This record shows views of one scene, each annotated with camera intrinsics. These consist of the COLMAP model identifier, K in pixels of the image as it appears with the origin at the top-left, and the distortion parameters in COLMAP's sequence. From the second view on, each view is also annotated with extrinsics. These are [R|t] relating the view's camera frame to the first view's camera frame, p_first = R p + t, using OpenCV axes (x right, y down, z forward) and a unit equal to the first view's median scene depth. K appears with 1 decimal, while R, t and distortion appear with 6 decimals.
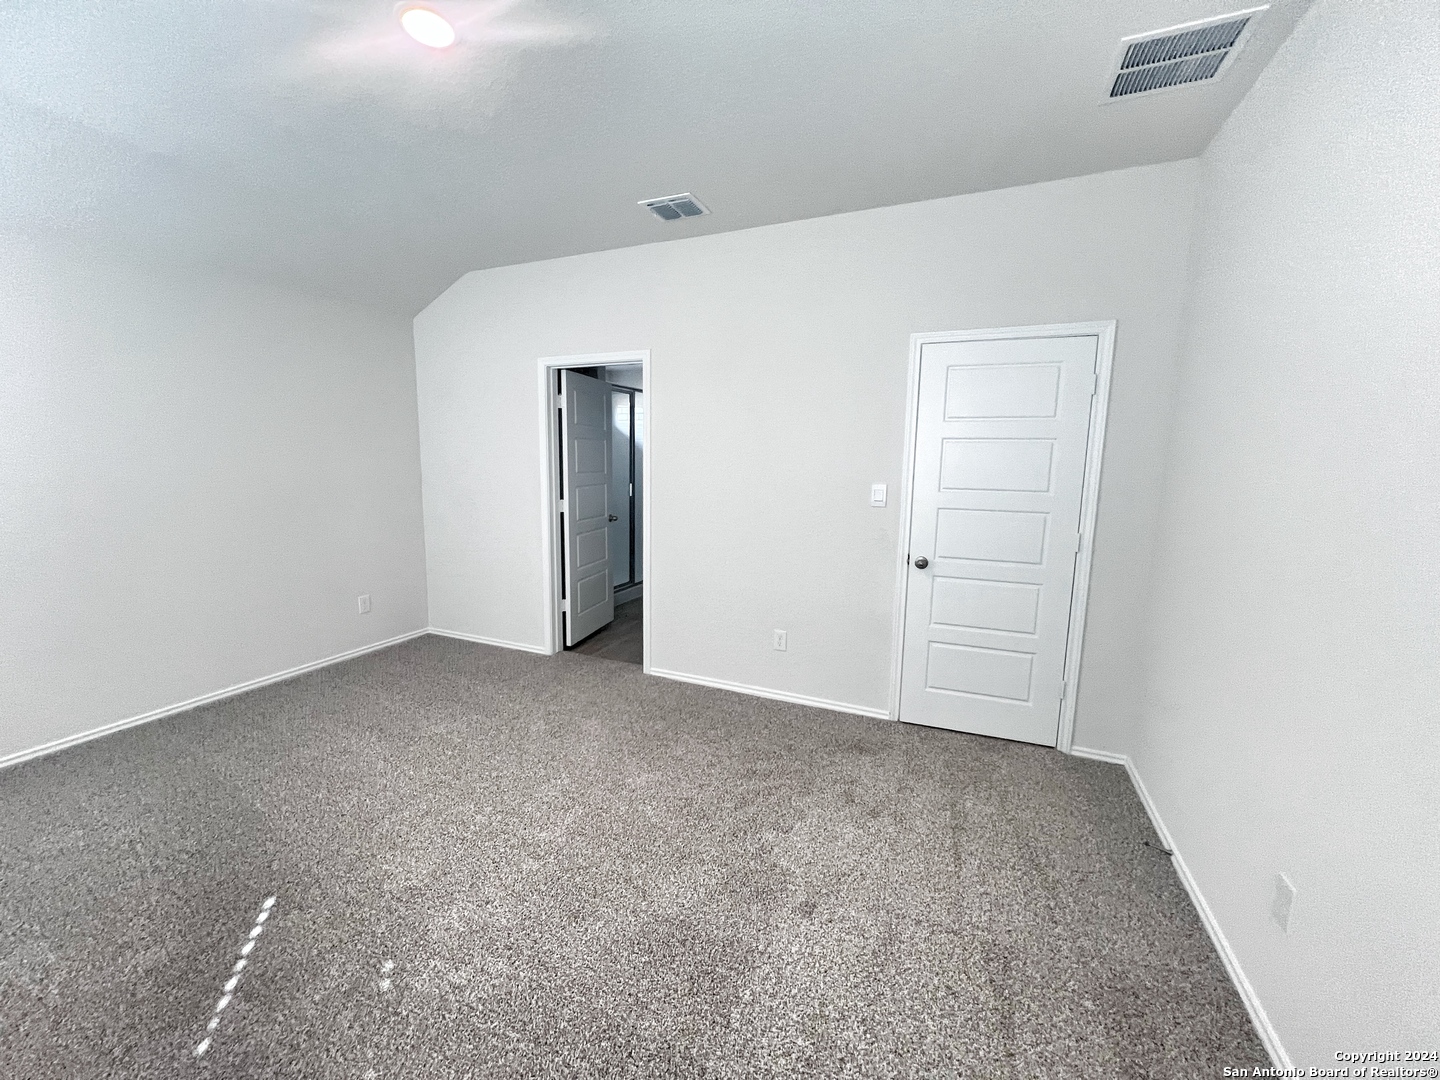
lens RADIAL K [[573.7, 0, 717.2], [0, 573.7, 536.6], [0, 0, 1]] dist [-0.001059, -0.000070]
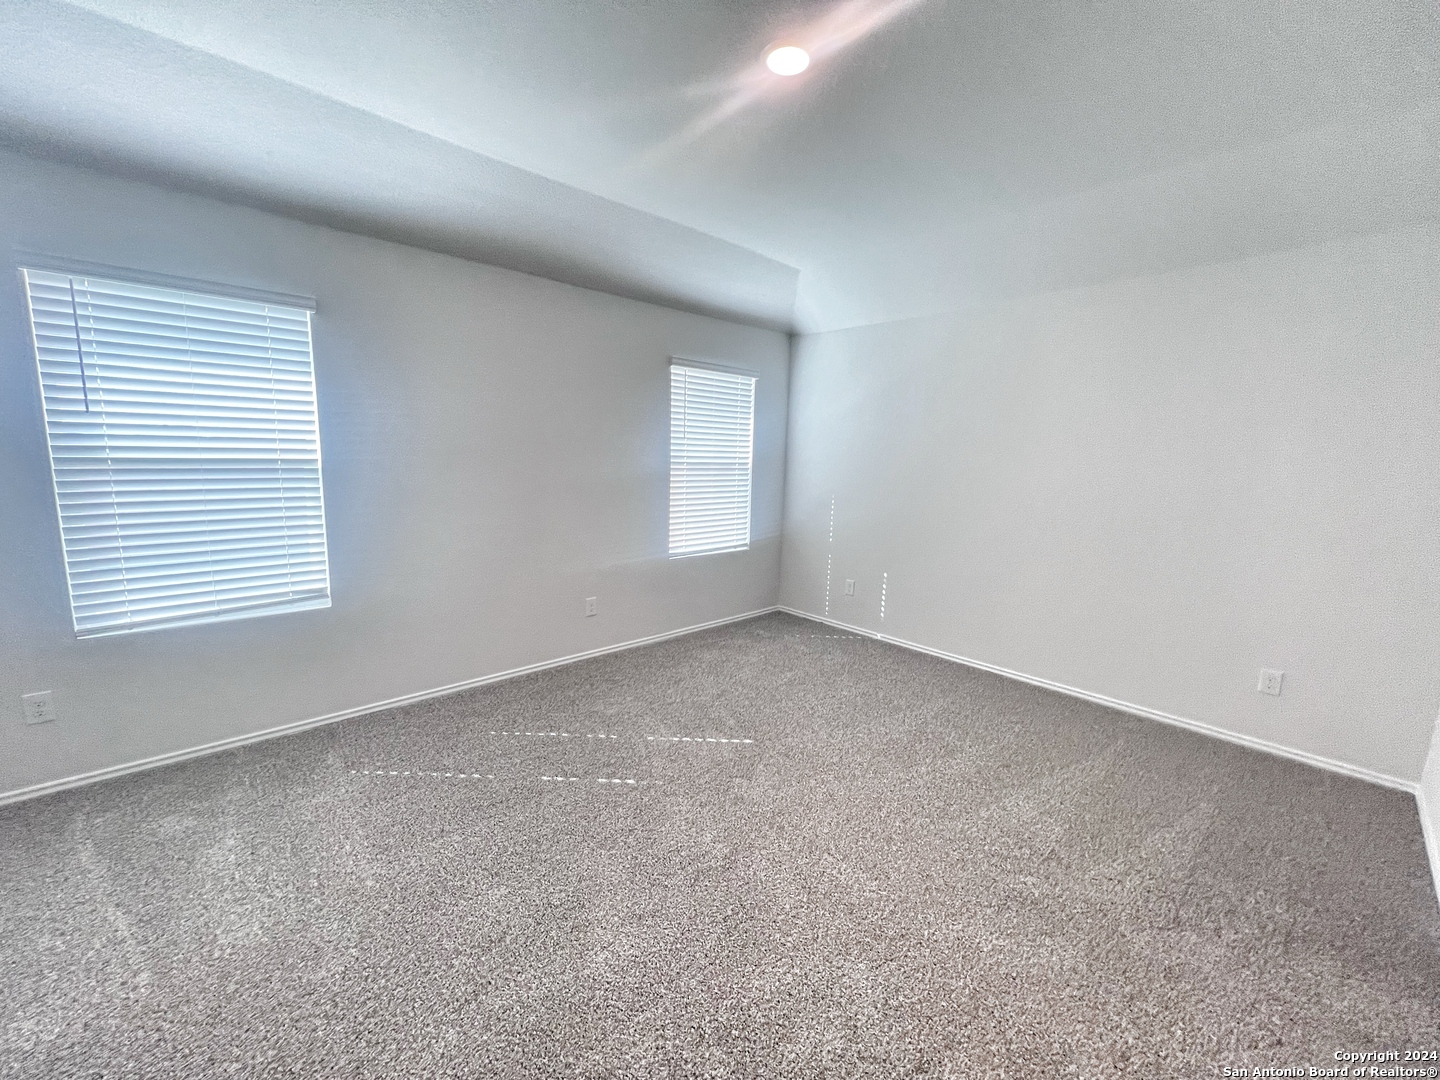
lens RADIAL K [[573.7, 0, 717.2], [0, 573.7, 536.6], [0, 0, 1]] dist [-0.001059, -0.000070]
pose [[-0.400993, 0.108275, -0.909660, 0.567379], [-0.154788, 0.970705, 0.183774, -0.164082], [0.902909, 0.214496, -0.372486, 1.277571]]
